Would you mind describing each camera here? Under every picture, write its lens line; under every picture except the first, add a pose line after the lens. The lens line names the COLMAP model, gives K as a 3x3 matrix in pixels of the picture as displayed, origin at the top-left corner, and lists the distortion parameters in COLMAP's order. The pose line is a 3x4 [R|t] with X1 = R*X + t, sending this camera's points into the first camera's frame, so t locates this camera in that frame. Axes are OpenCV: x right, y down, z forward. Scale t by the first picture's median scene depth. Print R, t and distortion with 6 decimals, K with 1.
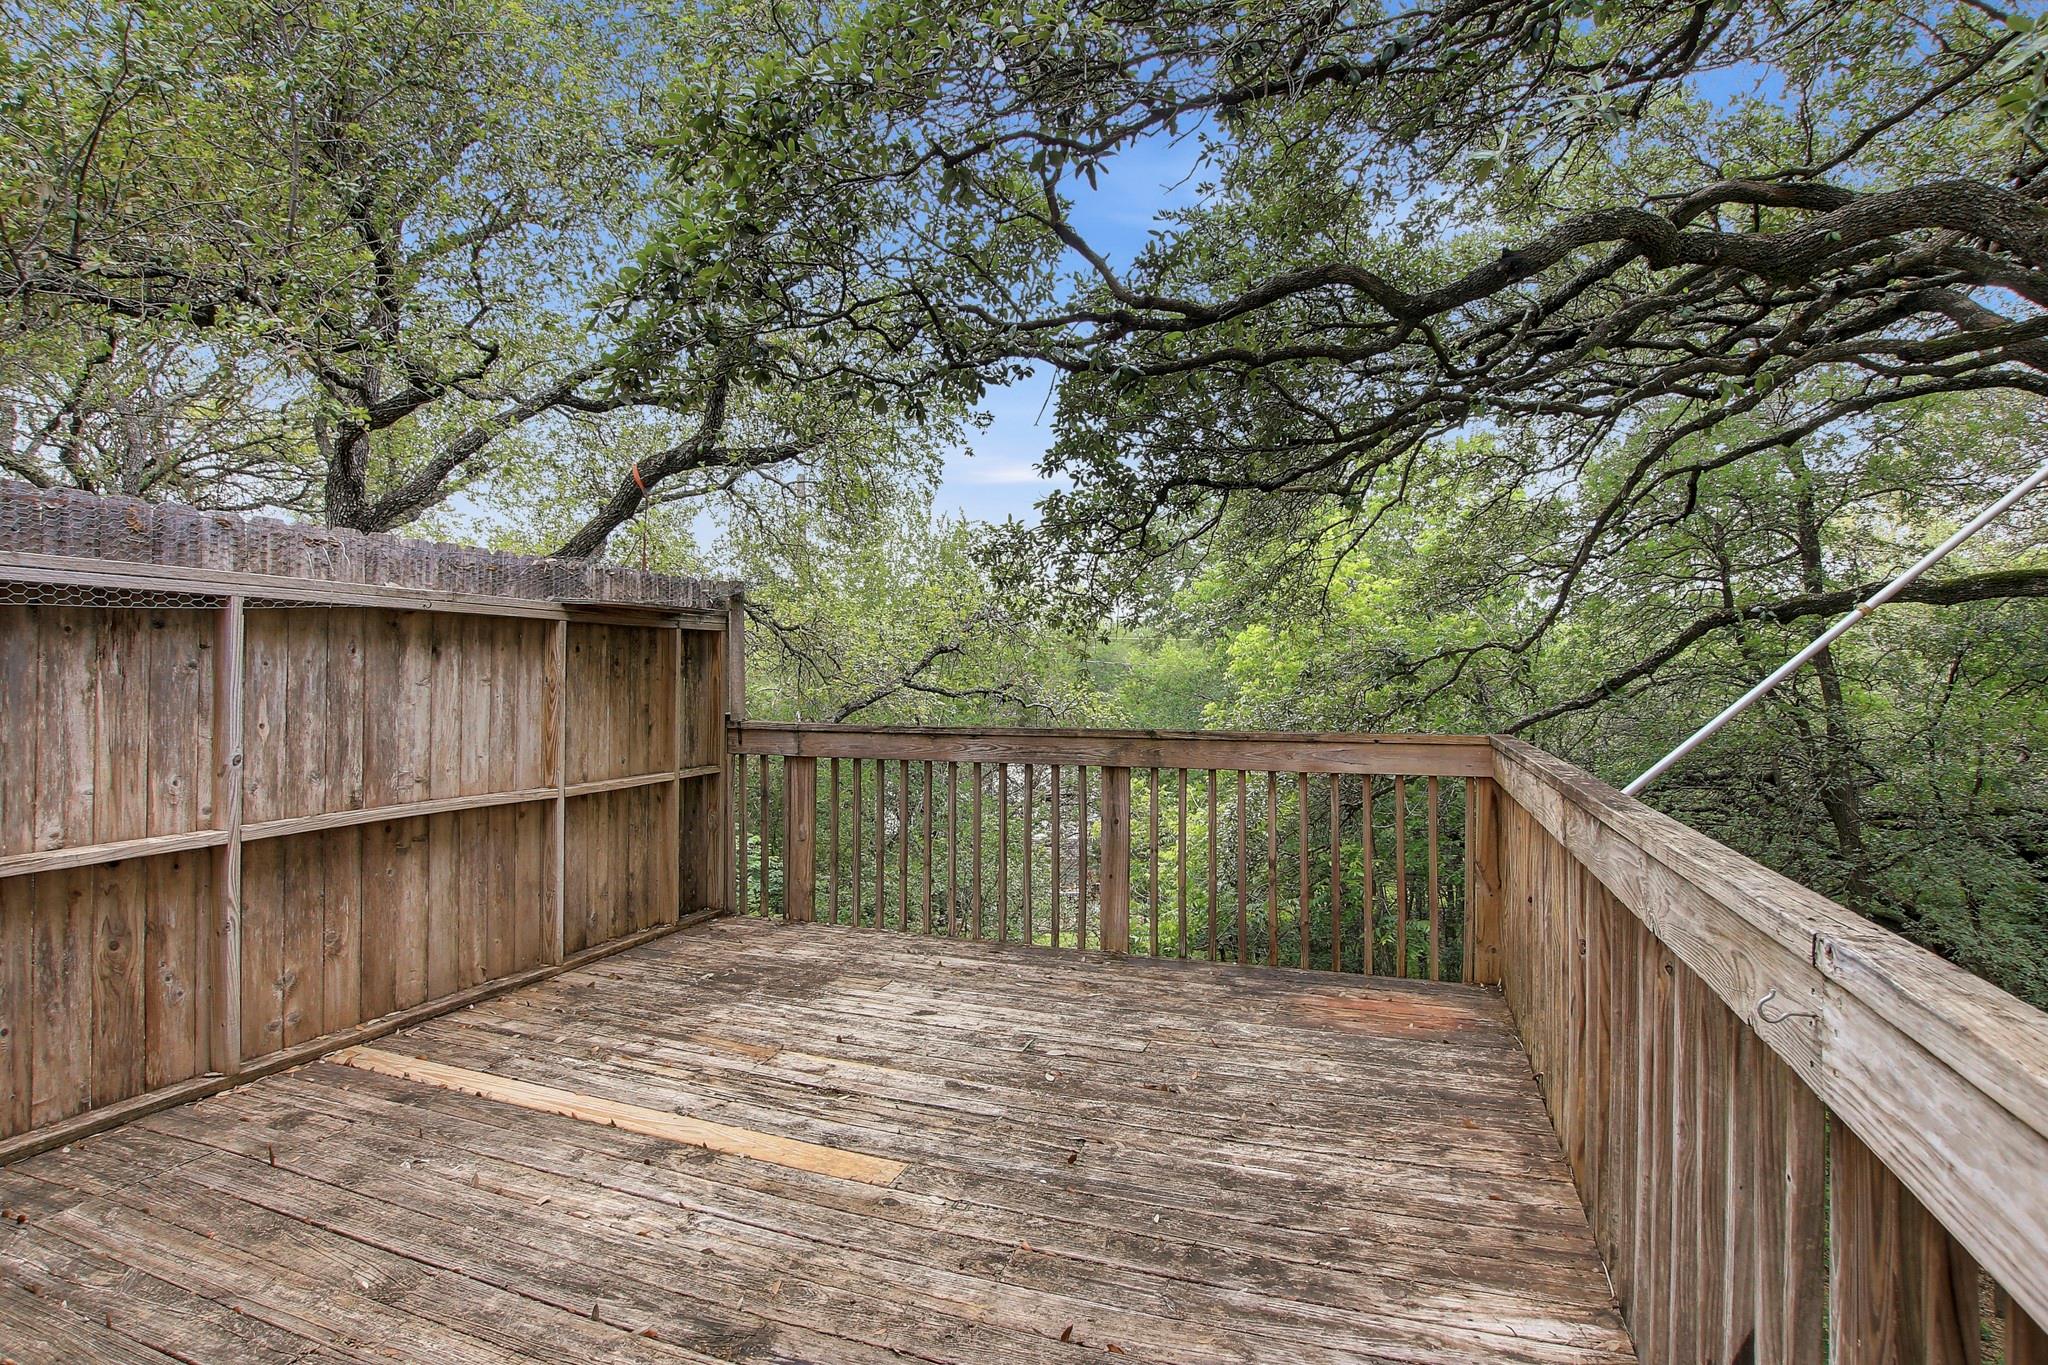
lens RADIAL K [[955.3, 0, 1023.7], [0, 955.3, 681.5], [0, 0, 1]] dist [-0.033265, 0.006740]
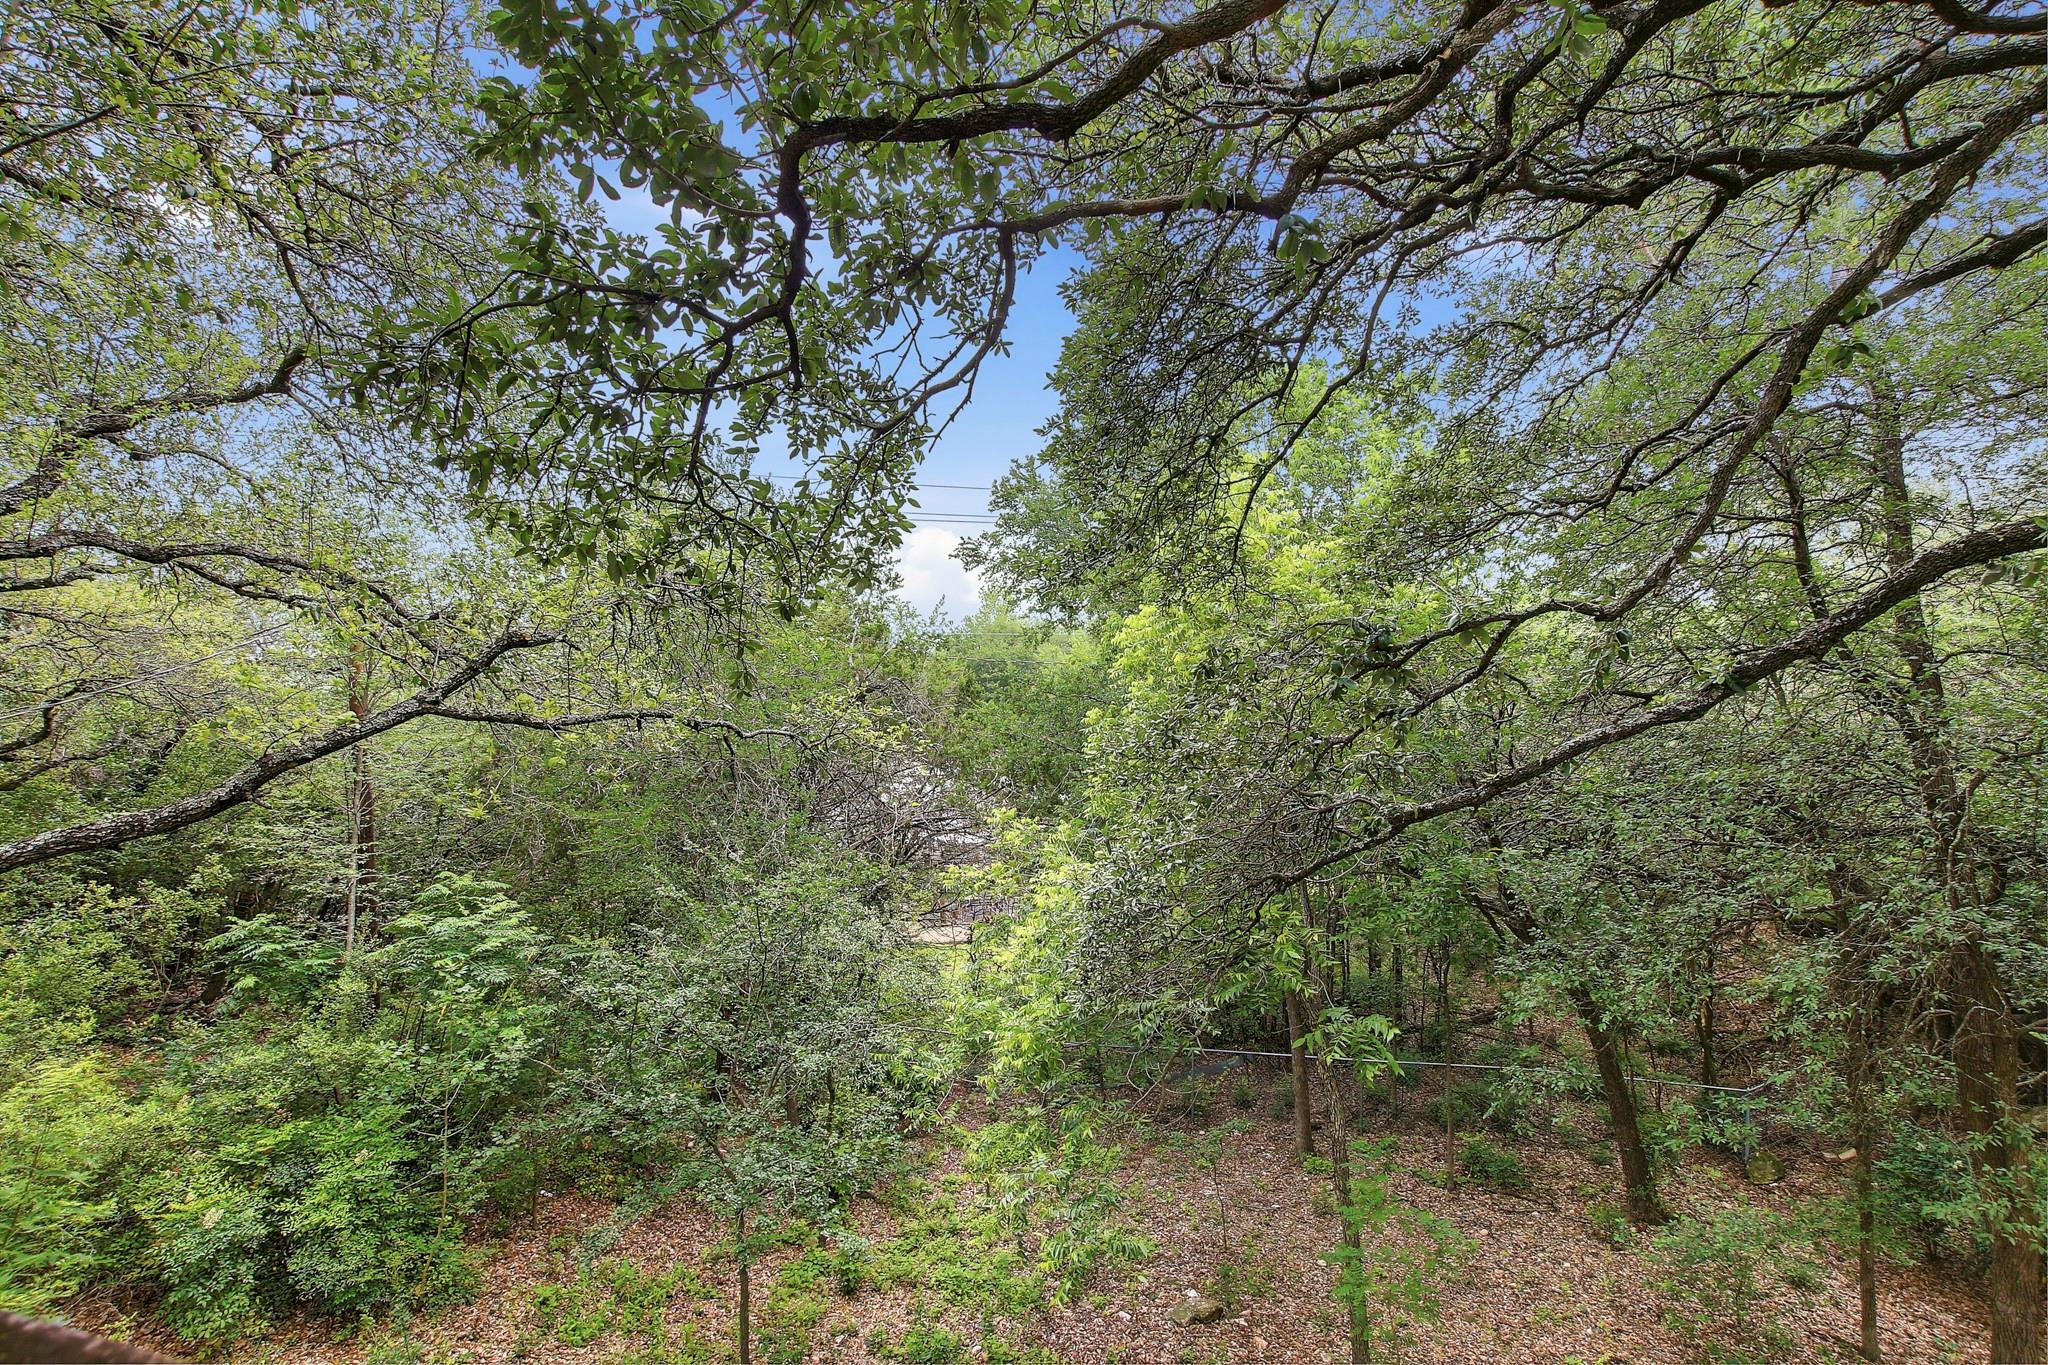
lens RADIAL K [[955.3, 0, 1023.7], [0, 955.3, 681.5], [0, 0, 1]] dist [-0.033265, 0.006740]
pose [[0.995989, -0.025390, 0.085793, 0.297368], [0.025269, 0.999678, 0.002498, -0.011552], [-0.085829, -0.000320, 0.996310, 0.957922]]
